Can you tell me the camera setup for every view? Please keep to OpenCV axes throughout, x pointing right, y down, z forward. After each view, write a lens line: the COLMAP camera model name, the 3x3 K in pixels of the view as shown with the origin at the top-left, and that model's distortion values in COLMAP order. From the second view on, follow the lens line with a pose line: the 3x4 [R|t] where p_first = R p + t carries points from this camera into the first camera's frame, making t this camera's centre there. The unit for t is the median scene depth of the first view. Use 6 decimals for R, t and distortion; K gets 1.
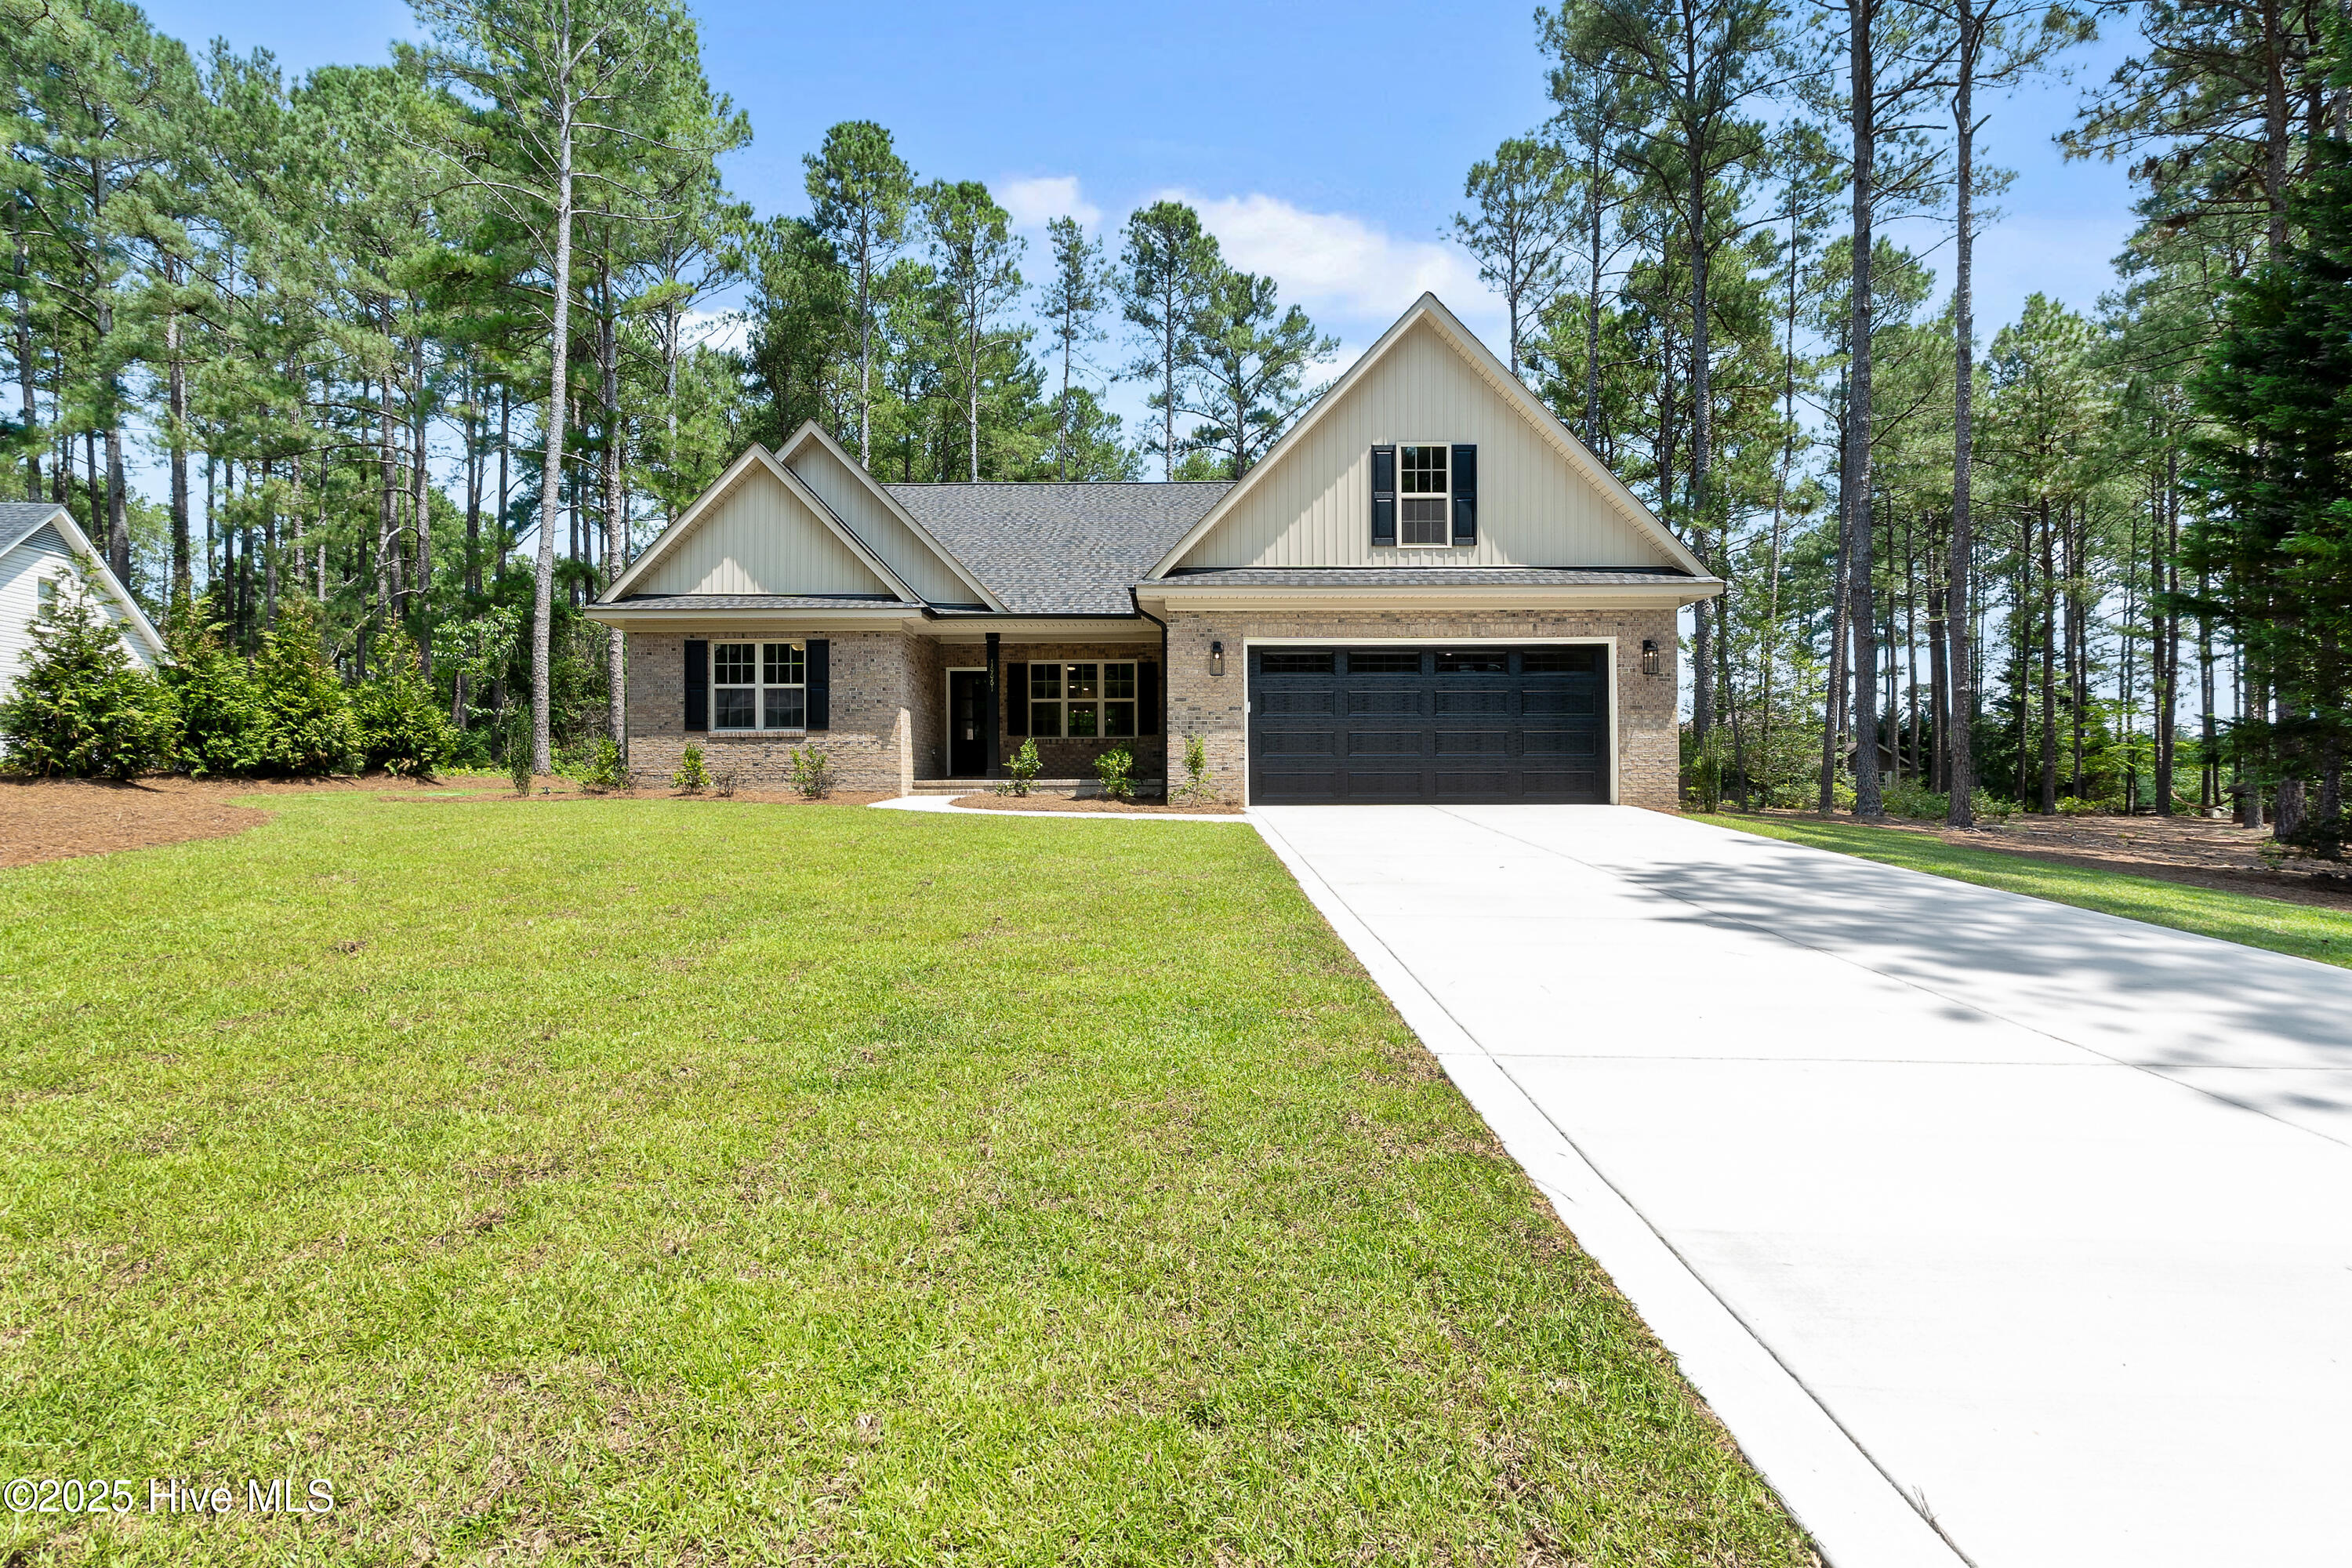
lens RADIAL K [[1089.5, 0, 1168.8], [0, 1089.5, 744.8], [0, 0, 1]] dist [0.002578, 0.000552]
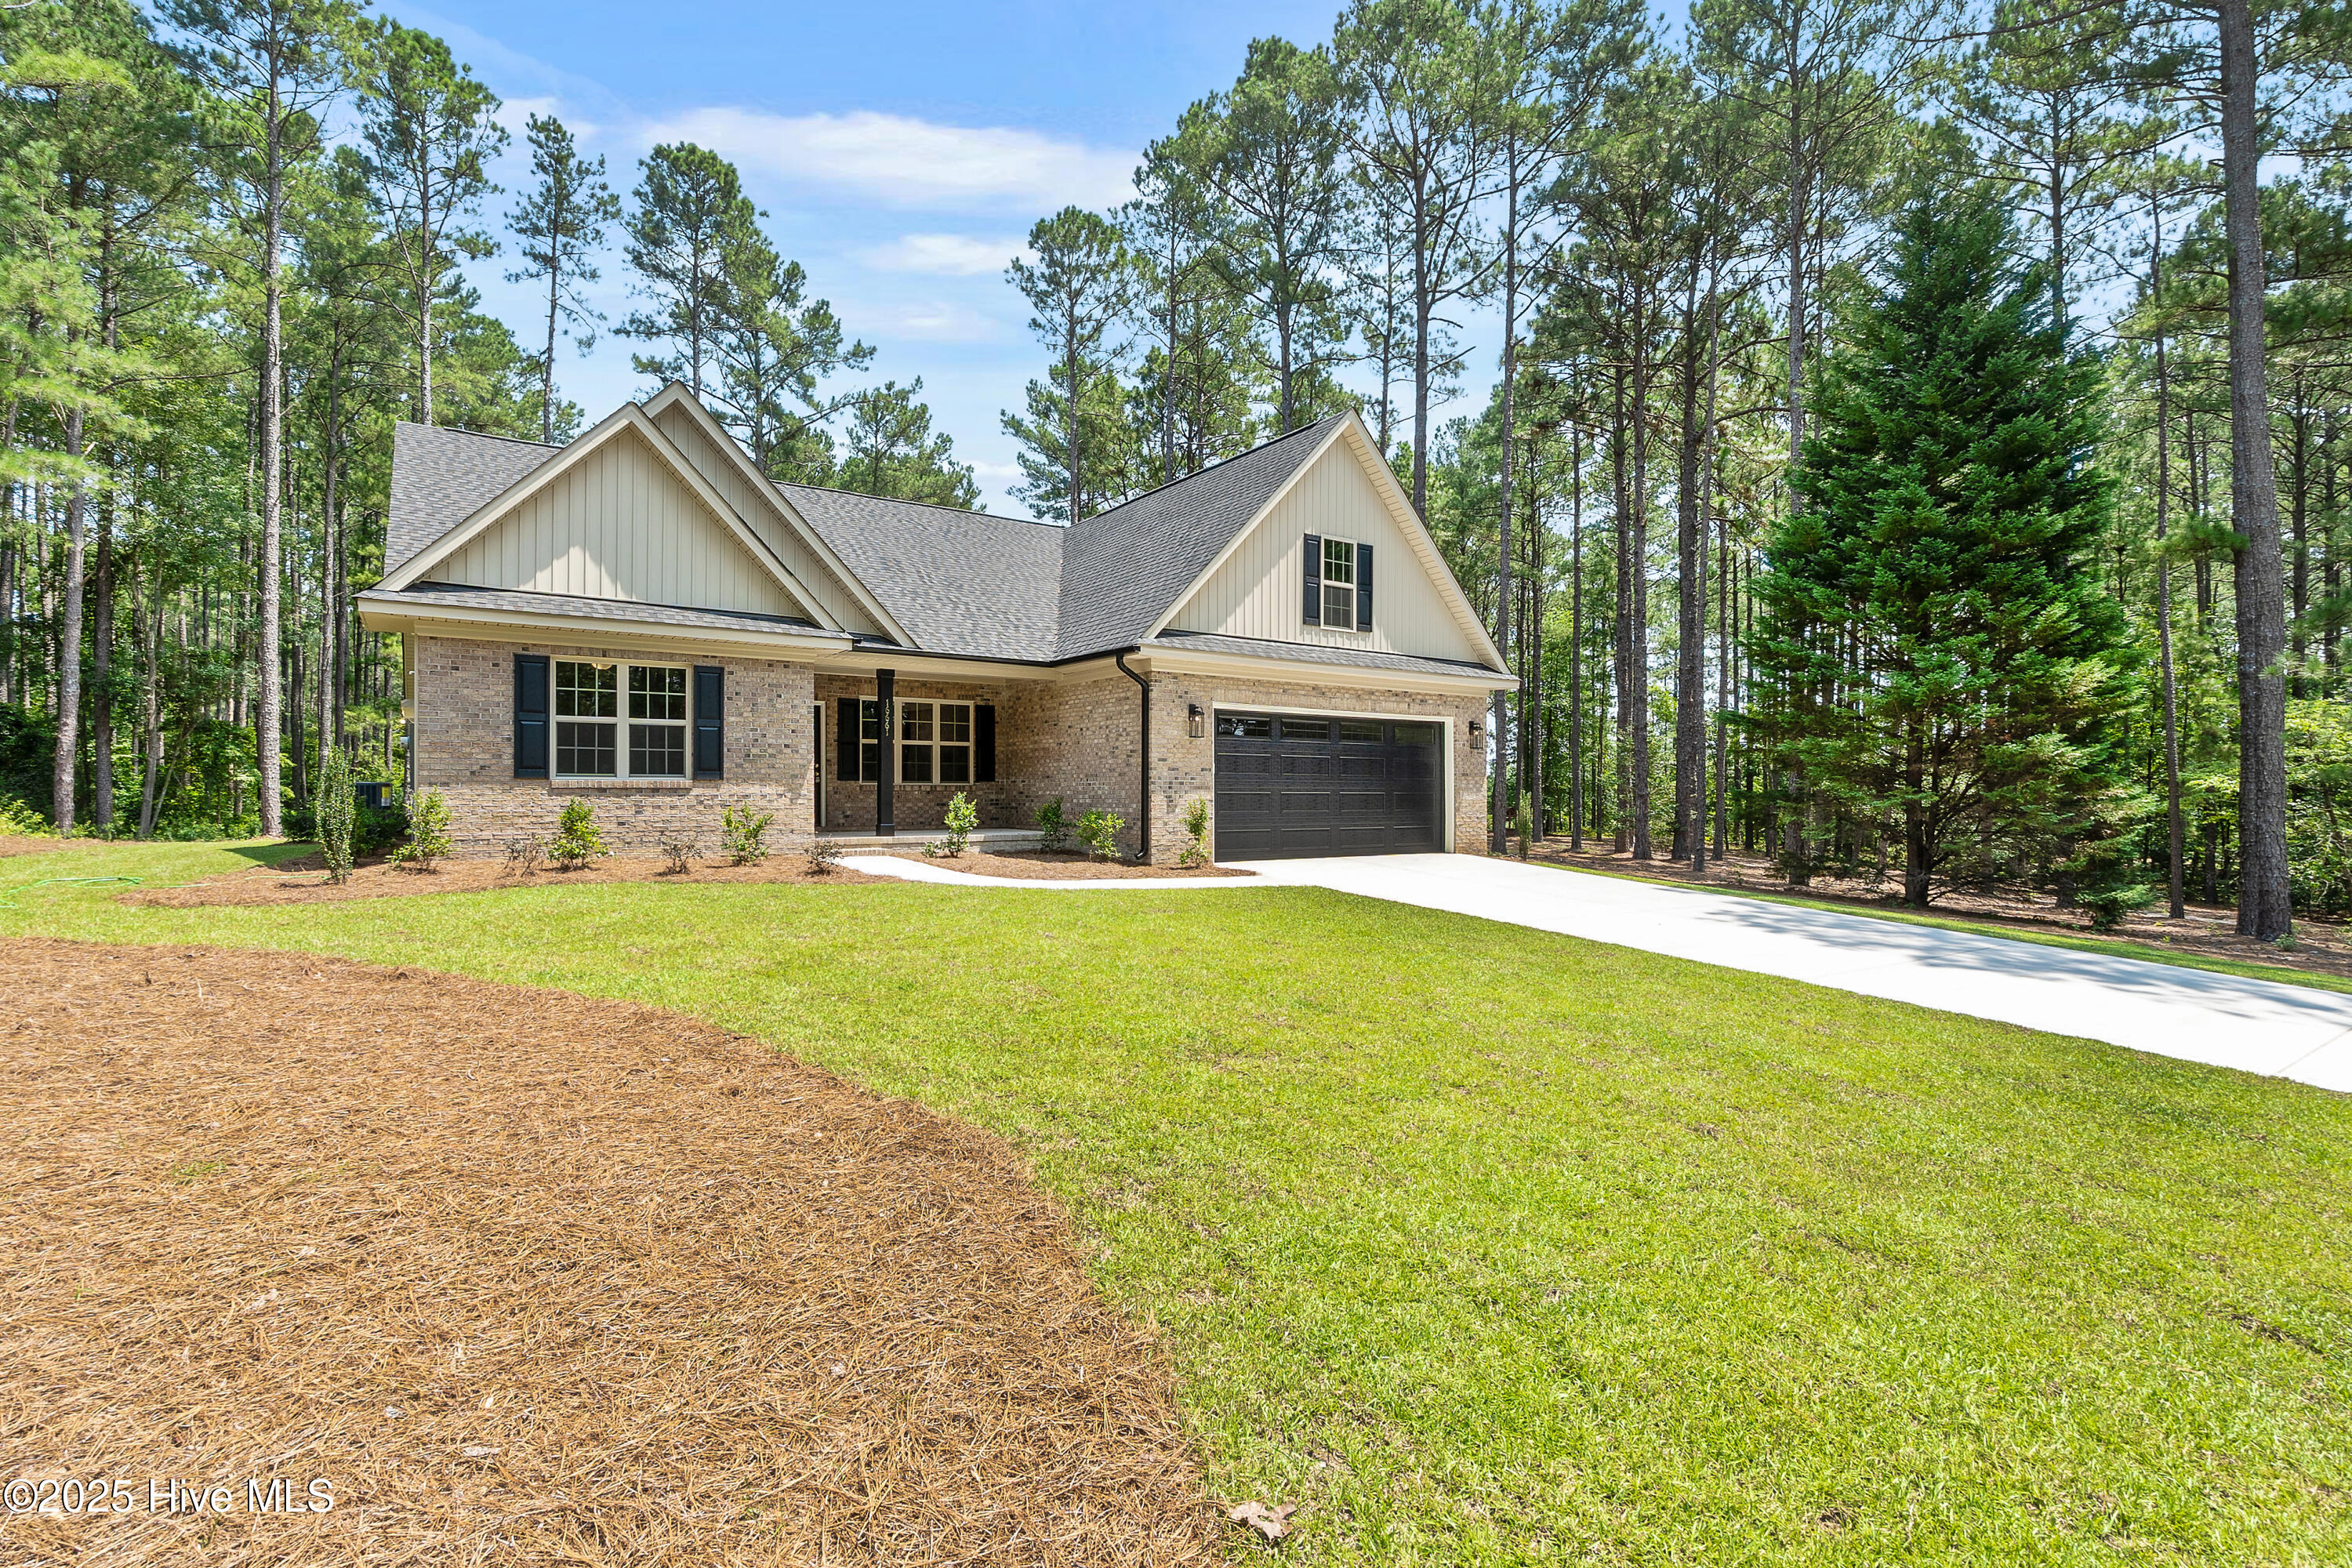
lens RADIAL K [[1056.6, 0, 1176.0], [0, 1056.6, 784.0], [0, 0, 1]] dist [-0.000084, -0.000261]
pose [[0.820632, 0.008919, 0.571388, -0.483692], [-0.028030, 0.999303, 0.024660, -0.038896], [-0.570770, -0.036253, 0.820310, 0.167123]]
